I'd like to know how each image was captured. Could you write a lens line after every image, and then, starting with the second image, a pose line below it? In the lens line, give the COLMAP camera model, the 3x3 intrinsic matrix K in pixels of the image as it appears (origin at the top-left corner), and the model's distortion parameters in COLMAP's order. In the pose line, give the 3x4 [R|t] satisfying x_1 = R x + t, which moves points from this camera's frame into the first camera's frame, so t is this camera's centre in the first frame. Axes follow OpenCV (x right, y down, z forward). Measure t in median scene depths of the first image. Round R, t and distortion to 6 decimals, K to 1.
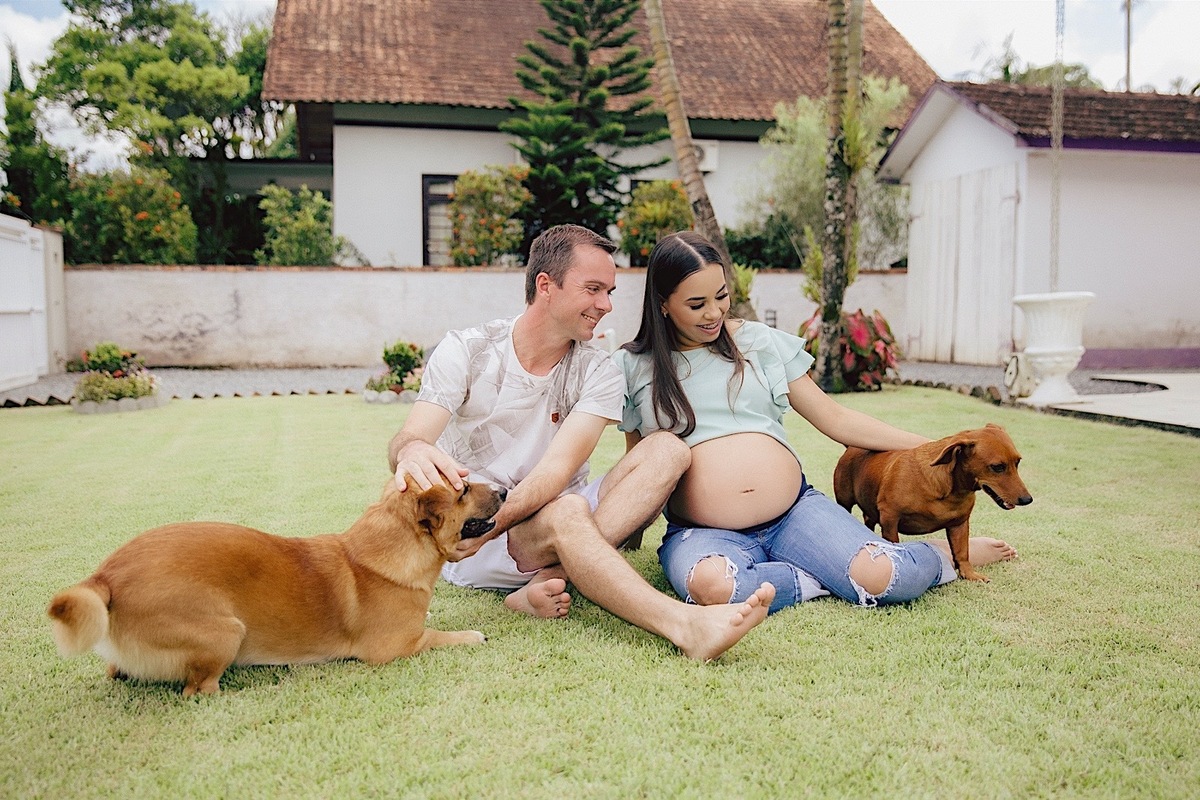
lens RADIAL K [[1364.0, 0, 601.1], [0, 1364.0, 425.3], [0, 0, 1]] dist [-0.051444, 0.159384]
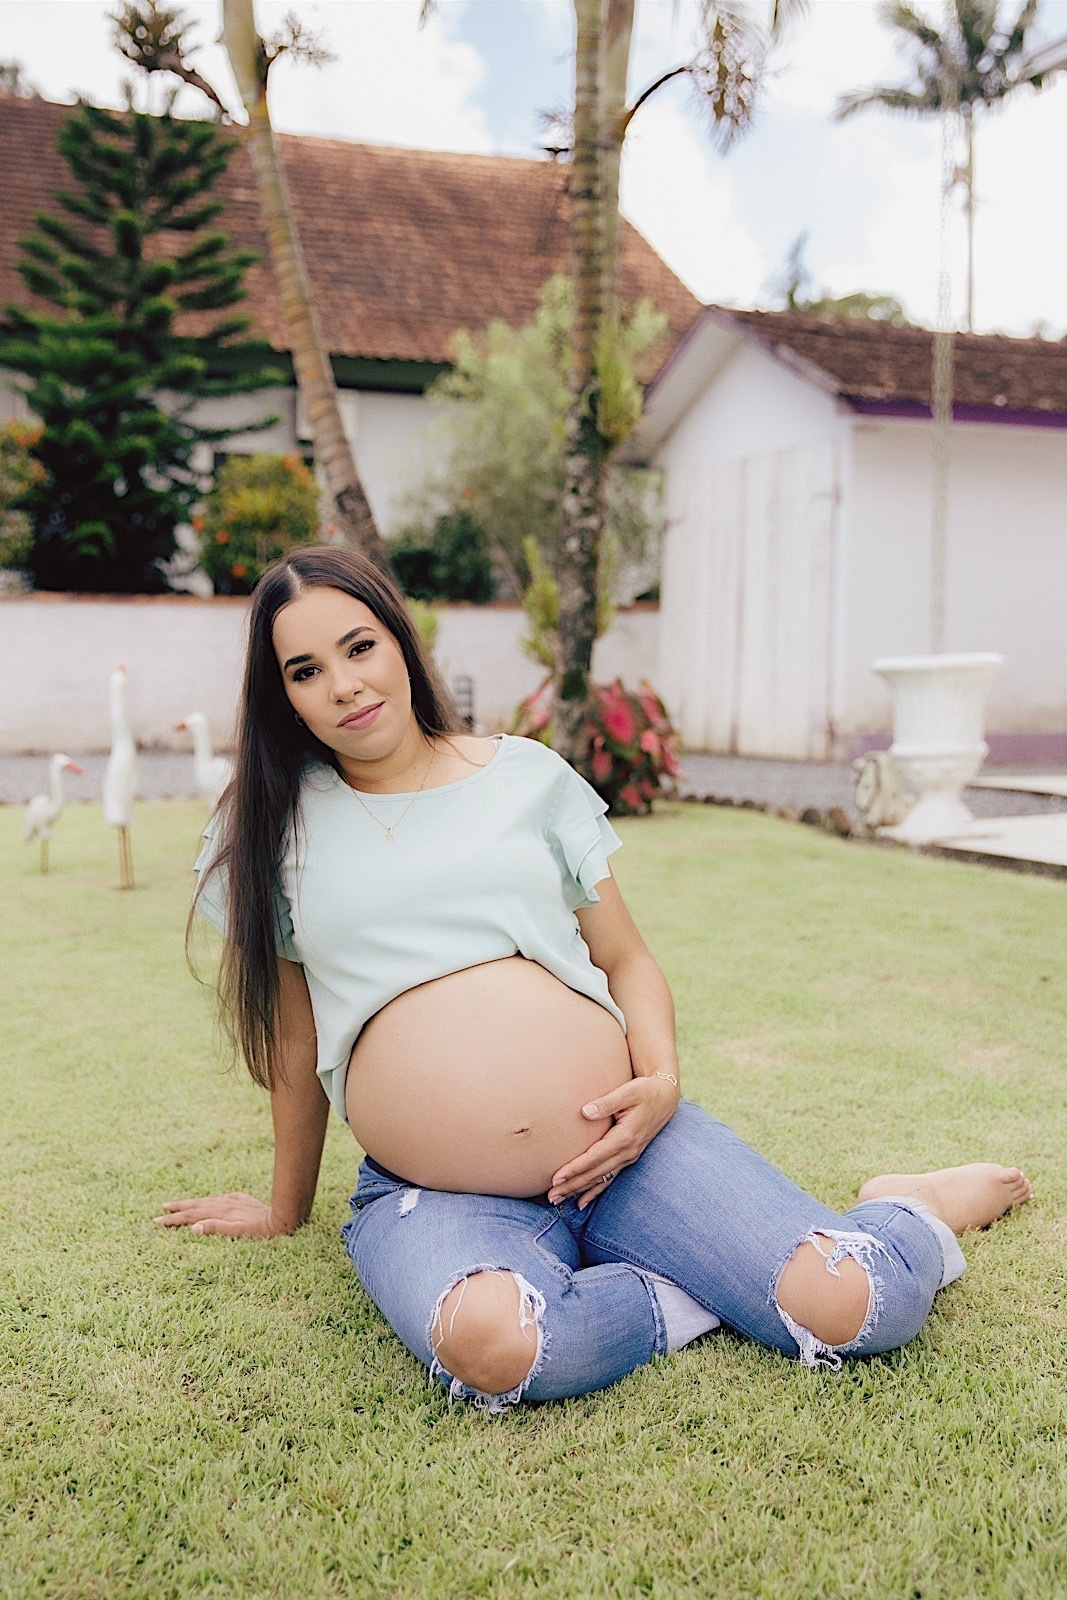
lens RADIAL K [[2078.8, 0, 533.5], [0, 2078.8, 800.0], [0, 0, 1]] dist [0.022278, 0.064582]
pose [[0.983563, -0.003624, 0.180531, -0.006673], [0.006176, 0.999889, -0.013572, -0.012267], [-0.180461, 0.014464, 0.983476, 0.069211]]
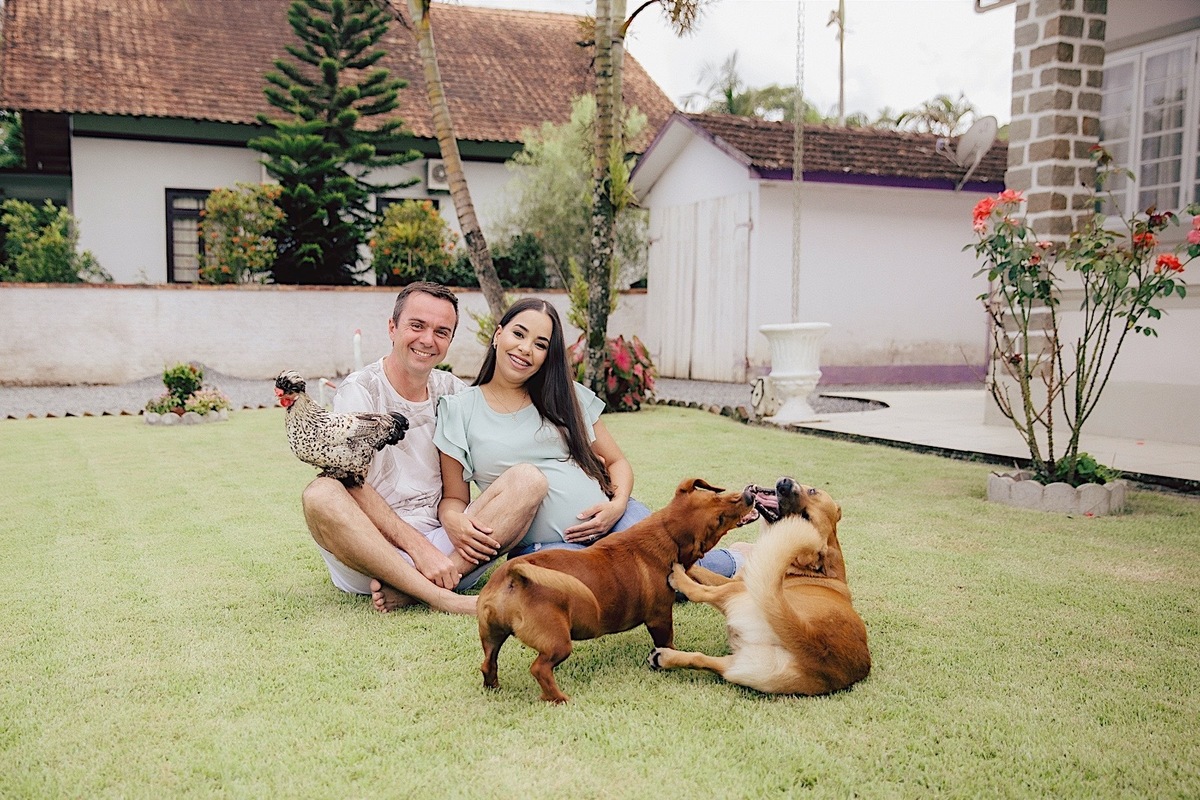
lens RADIAL K [[1395.6, 0, 536.8], [0, 1395.6, 466.4], [0, 0, 1]] dist [-0.019664, 0.059823]
pose [[0.987005, -0.012153, 0.160226, -0.034098], [0.008411, 0.999676, 0.024011, -0.005110], [-0.160466, -0.022351, 0.986788, -0.054332]]
